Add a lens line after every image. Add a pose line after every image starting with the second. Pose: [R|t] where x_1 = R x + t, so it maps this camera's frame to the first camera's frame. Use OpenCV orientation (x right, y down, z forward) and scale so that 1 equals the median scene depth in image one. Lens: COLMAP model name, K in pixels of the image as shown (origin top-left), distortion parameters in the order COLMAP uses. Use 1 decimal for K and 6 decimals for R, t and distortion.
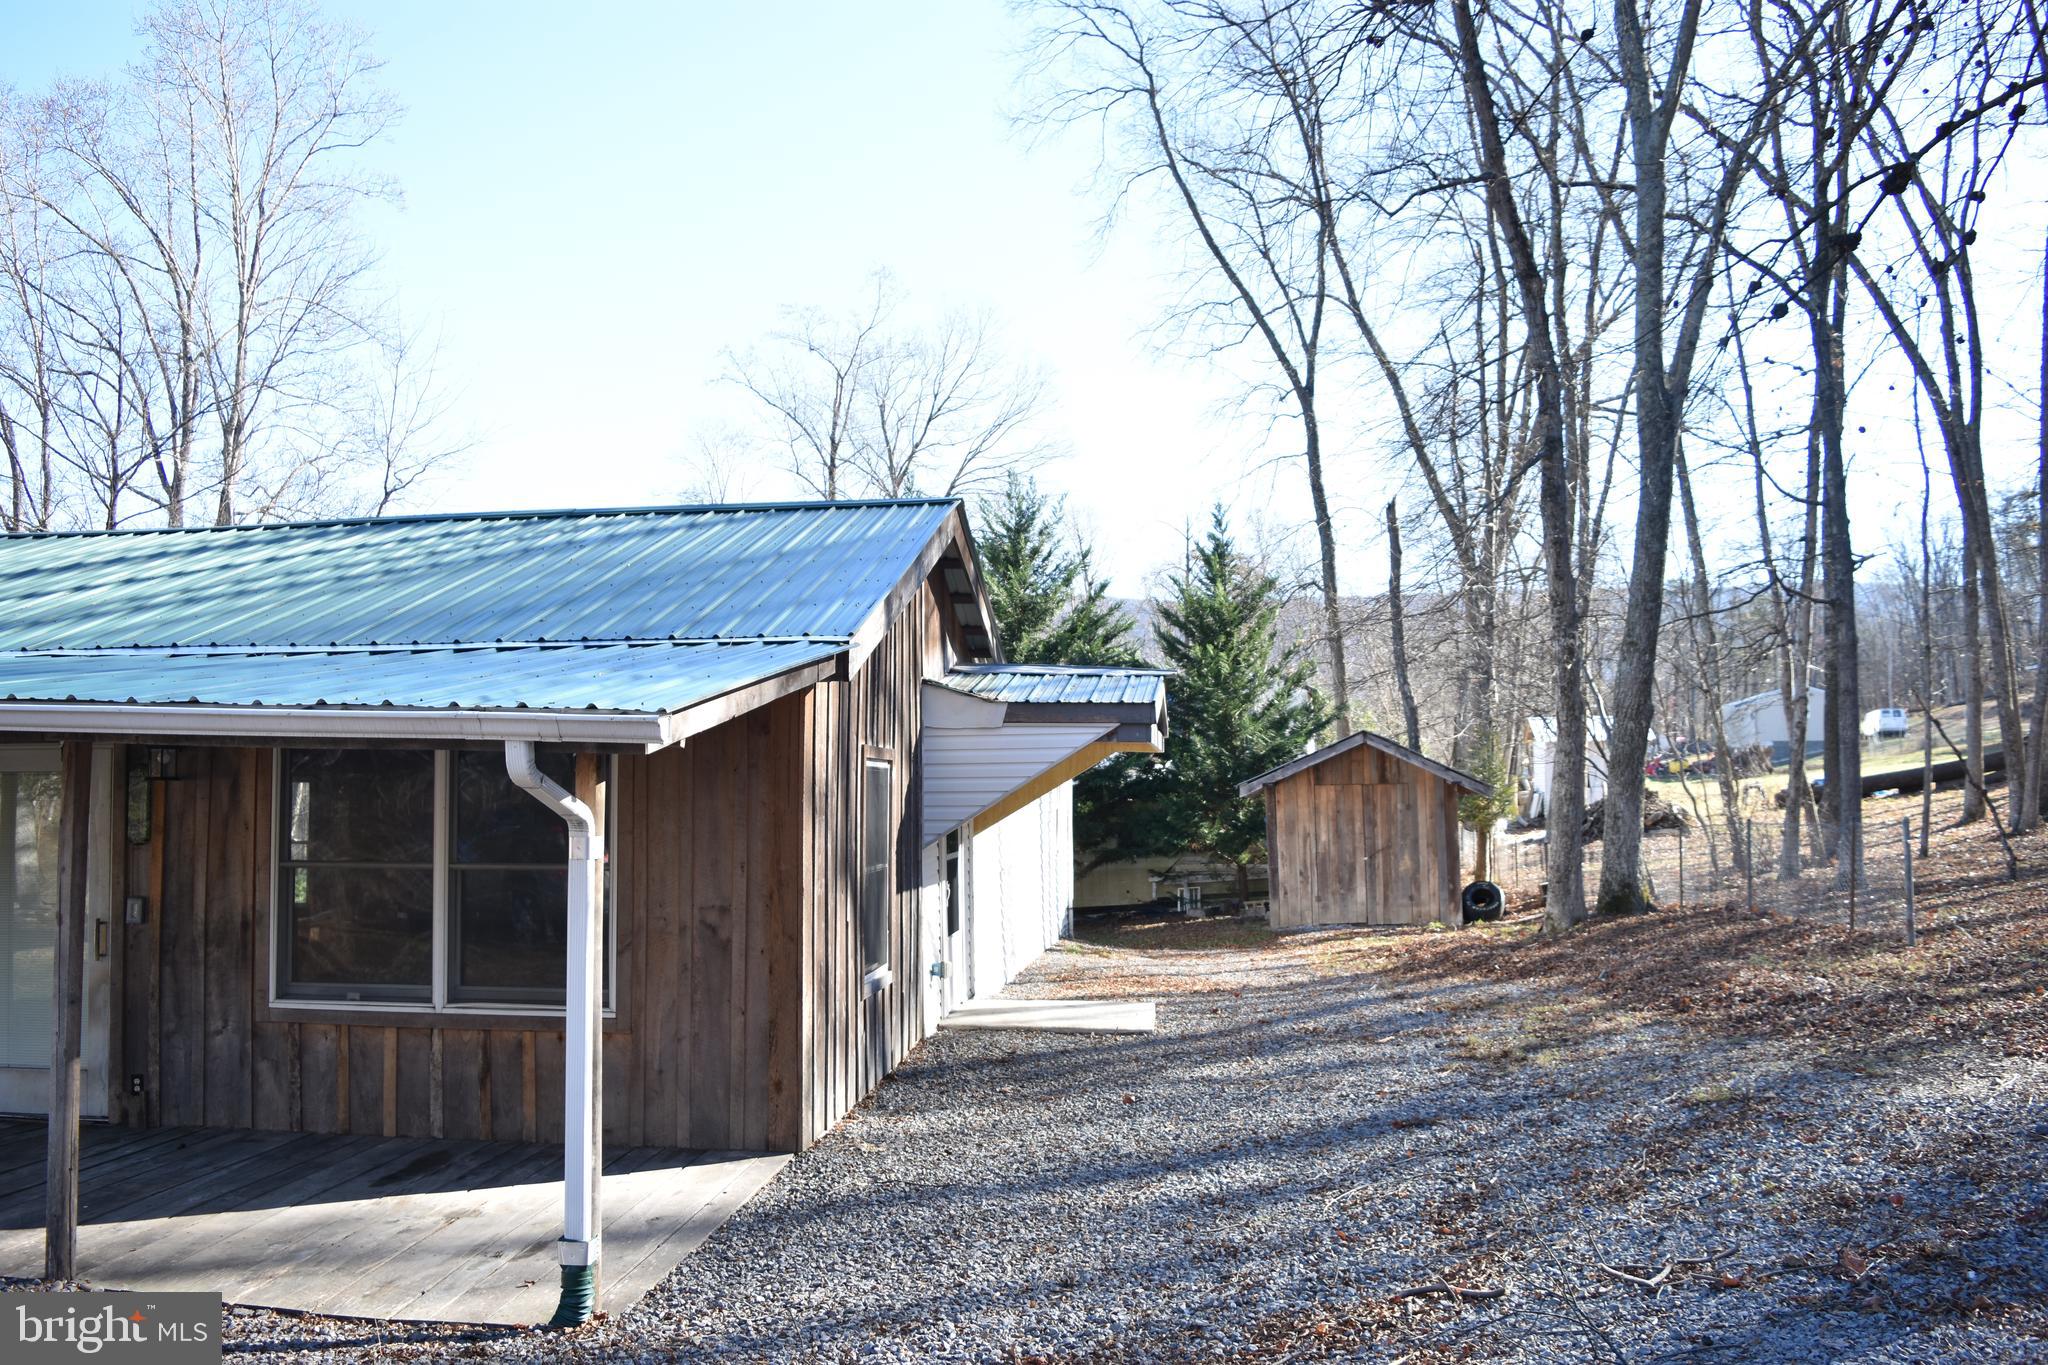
lens RADIAL K [[1602.3, 0, 1018.4], [0, 1602.3, 693.2], [0, 0, 1]] dist [-0.096153, 0.023774]
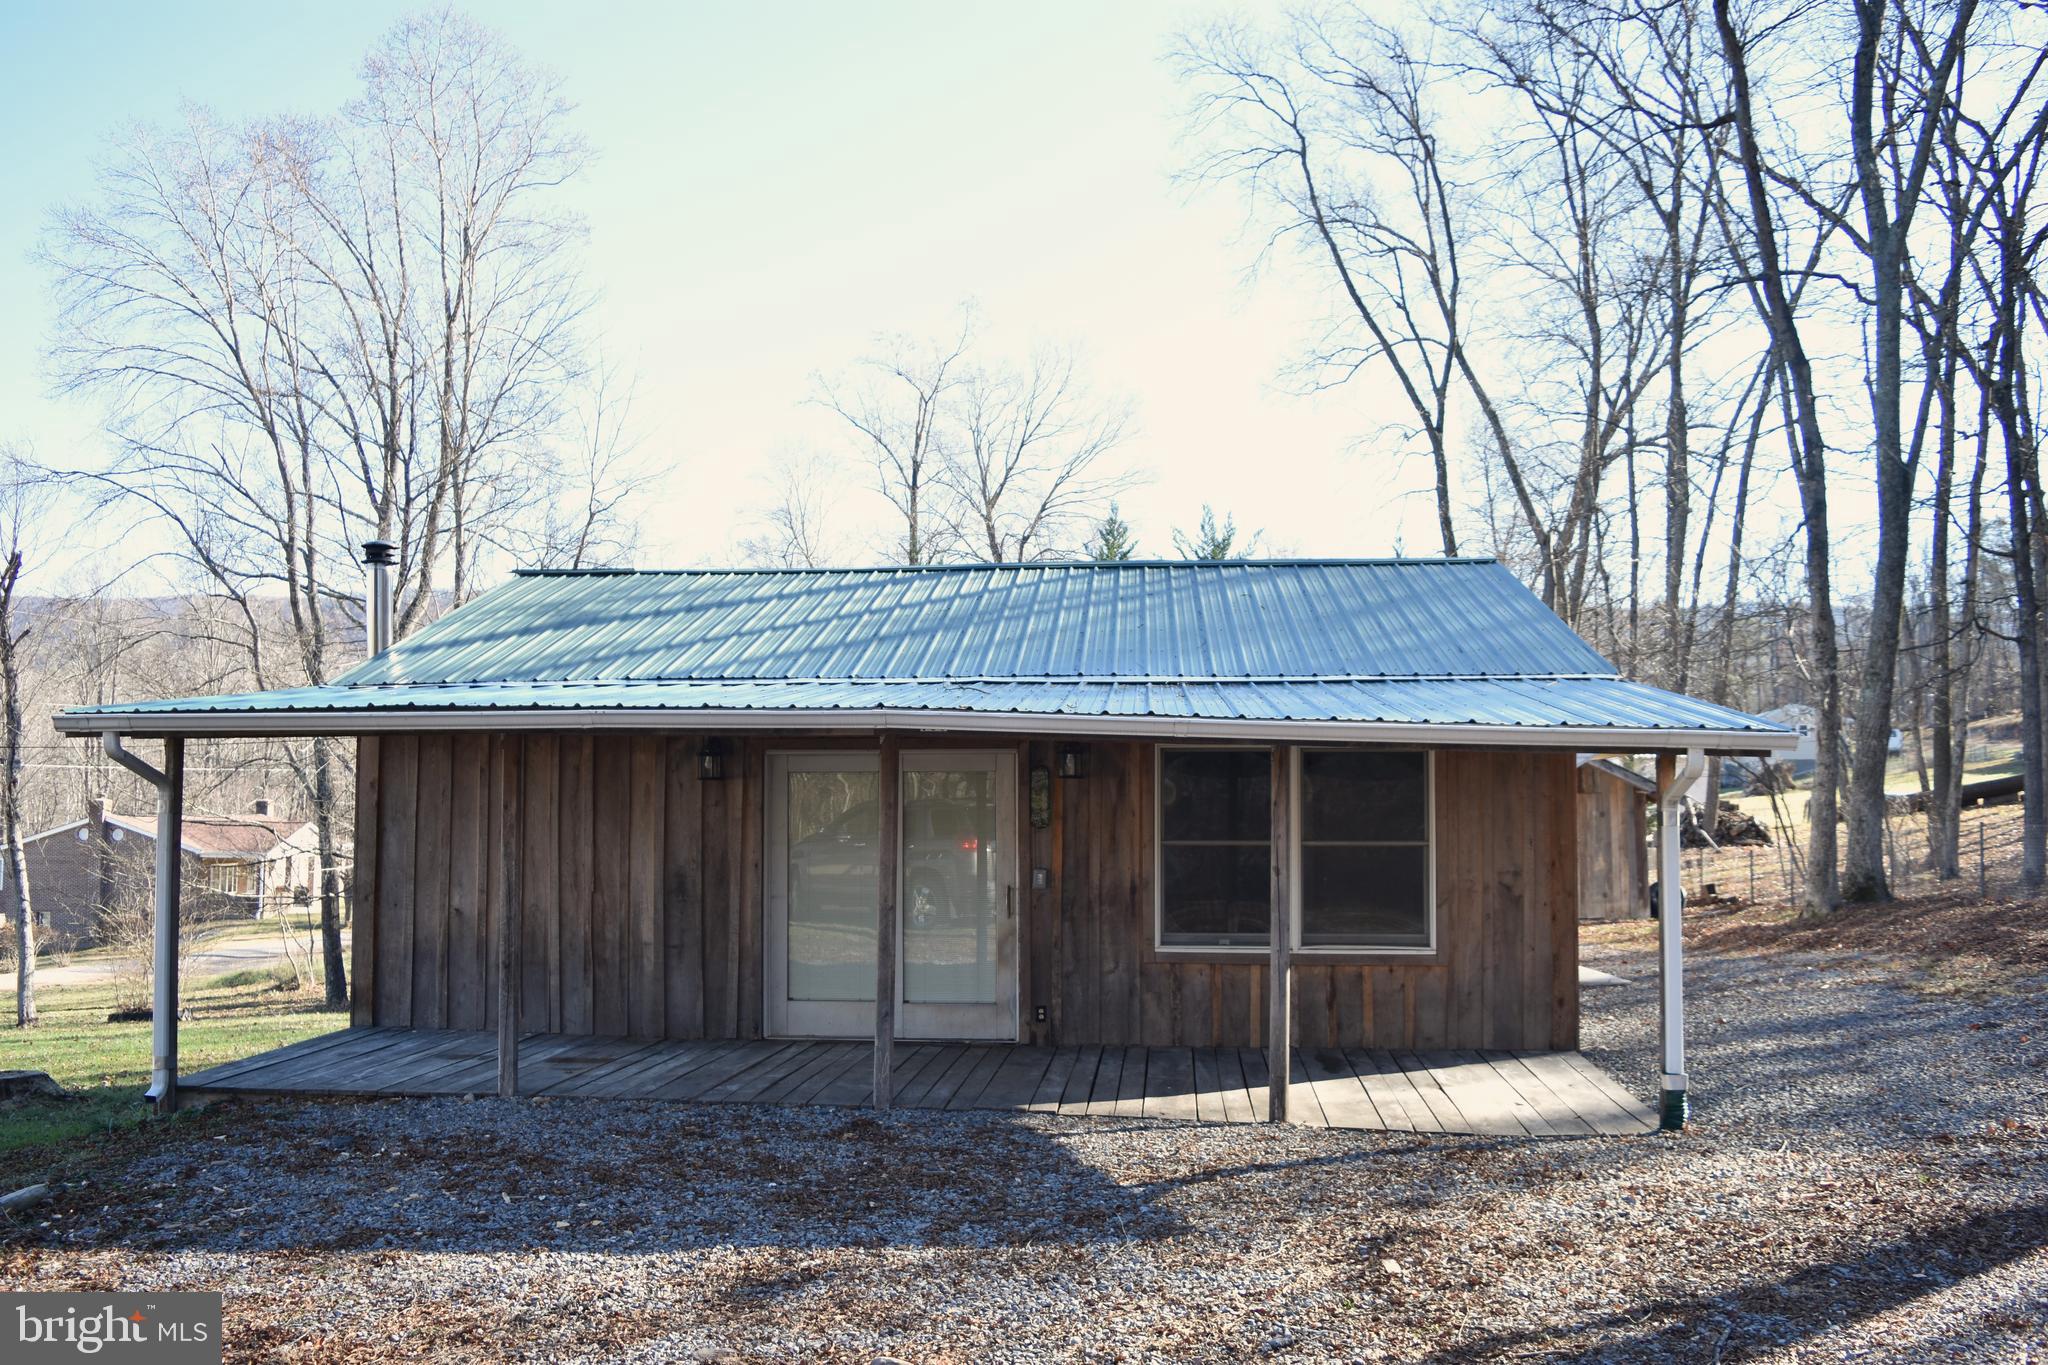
lens RADIAL K [[1602.3, 0, 1030.0], [0, 1602.3, 679.1], [0, 0, 1]] dist [-0.096153, 0.023774]
pose [[0.999508, 0.009658, 0.029839, -0.192825], [-0.009155, 0.999815, -0.016941, -0.001119], [-0.029997, 0.016659, 0.999411, -0.103750]]
